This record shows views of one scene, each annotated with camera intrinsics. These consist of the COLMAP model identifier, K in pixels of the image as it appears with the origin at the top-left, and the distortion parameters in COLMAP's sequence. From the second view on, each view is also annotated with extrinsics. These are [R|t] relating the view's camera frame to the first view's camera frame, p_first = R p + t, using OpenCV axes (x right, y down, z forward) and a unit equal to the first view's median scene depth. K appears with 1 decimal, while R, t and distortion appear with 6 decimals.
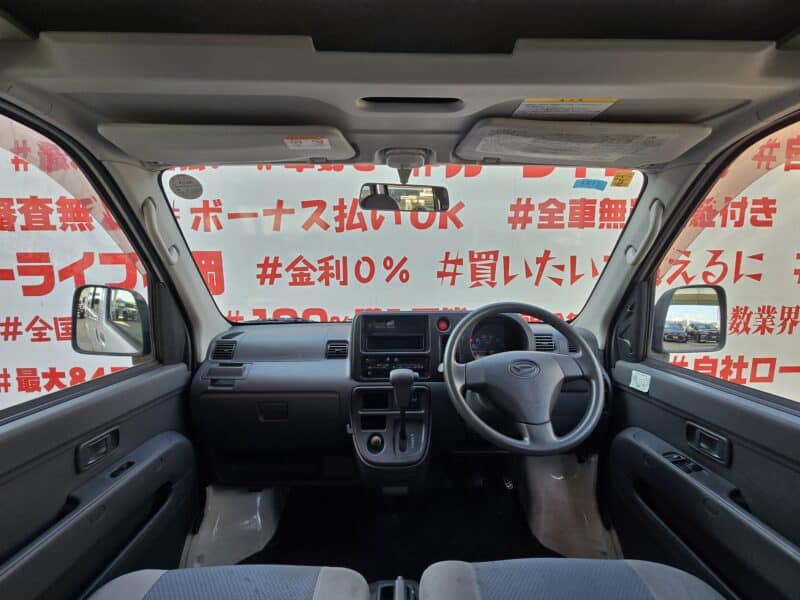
lens RADIAL K [[324.8, 0, 400.0], [0, 324.8, 300.0], [0, 0, 1]] dist [-0.008549, 0.000342]
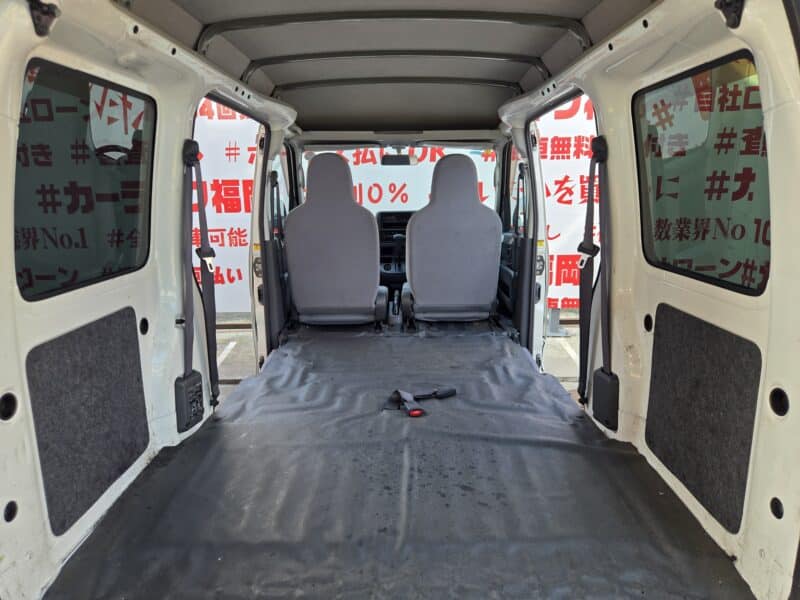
lens RADIAL K [[521.8, 0, 400.0], [0, 521.8, 300.0], [0, 0, 1]] dist [0.033848, -0.004536]
pose [[0.999672, -0.002346, -0.025507, 0.050177], [0.004726, 0.995596, 0.093633, 0.149530], [0.025175, -0.093723, 0.995280, -1.224762]]
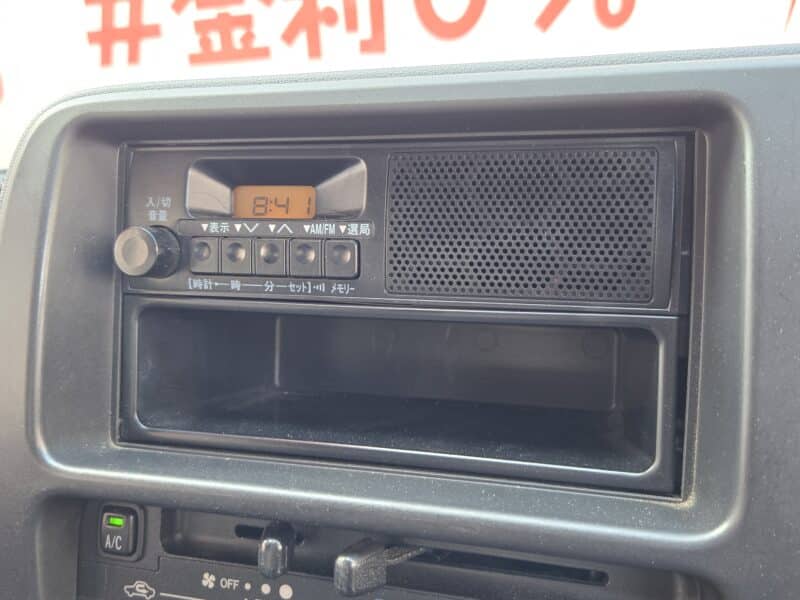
lens RADIAL K [[771.1, 0, 385.9], [0, 771.1, 299.1], [0, 0, 1]] dist [0.007548, -0.003588]
pose [[0.953090, 0.039736, -0.300068, 0.032072], [0.019811, 0.981031, 0.192837, 0.029459], [0.302039, -0.189736, 0.934223, 0.393903]]
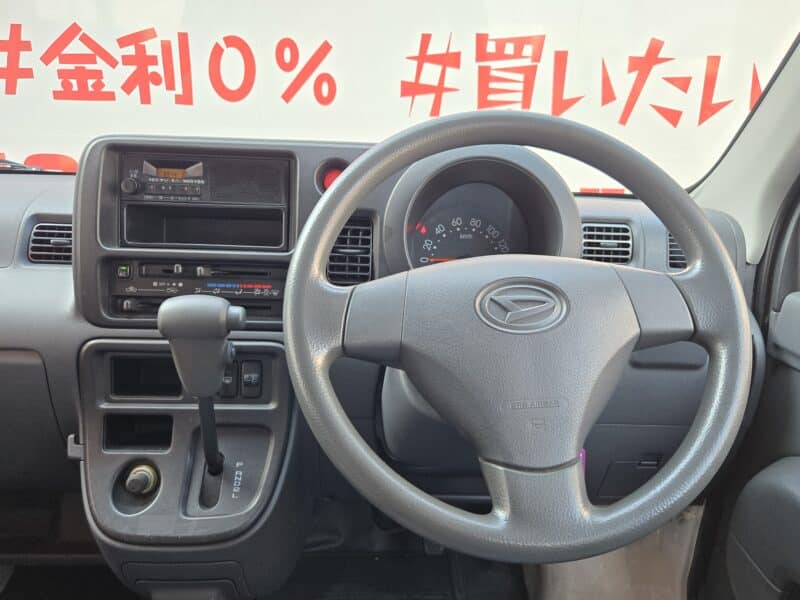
lens RADIAL K [[593.9, 0, 400.0], [0, 593.9, 300.0], [0, 0, 1]] dist [0.019342, -0.006207]
pose [[0.998681, 0.030912, 0.041006, 0.091624], [-0.038822, 0.977180, 0.208838, 0.032992], [-0.033614, -0.210154, 0.977090, 0.161822]]
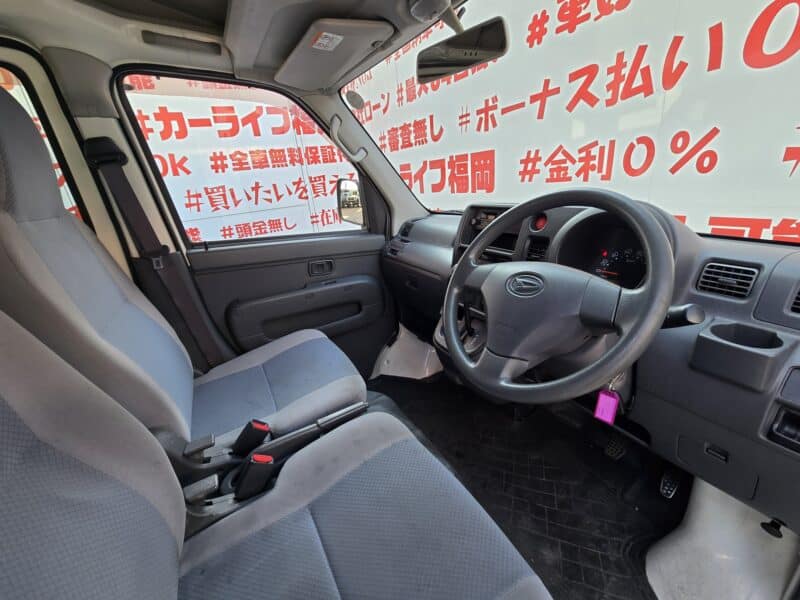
lens RADIAL K [[324.8, 0, 400.0], [0, 324.8, 300.0], [0, 0, 1]] dist [-0.008549, 0.000342]
pose [[0.480255, 0.275869, -0.832617, 0.327259], [-0.037225, 0.954808, 0.294882, 0.019394], [0.876339, -0.110624, 0.468821, 0.170103]]
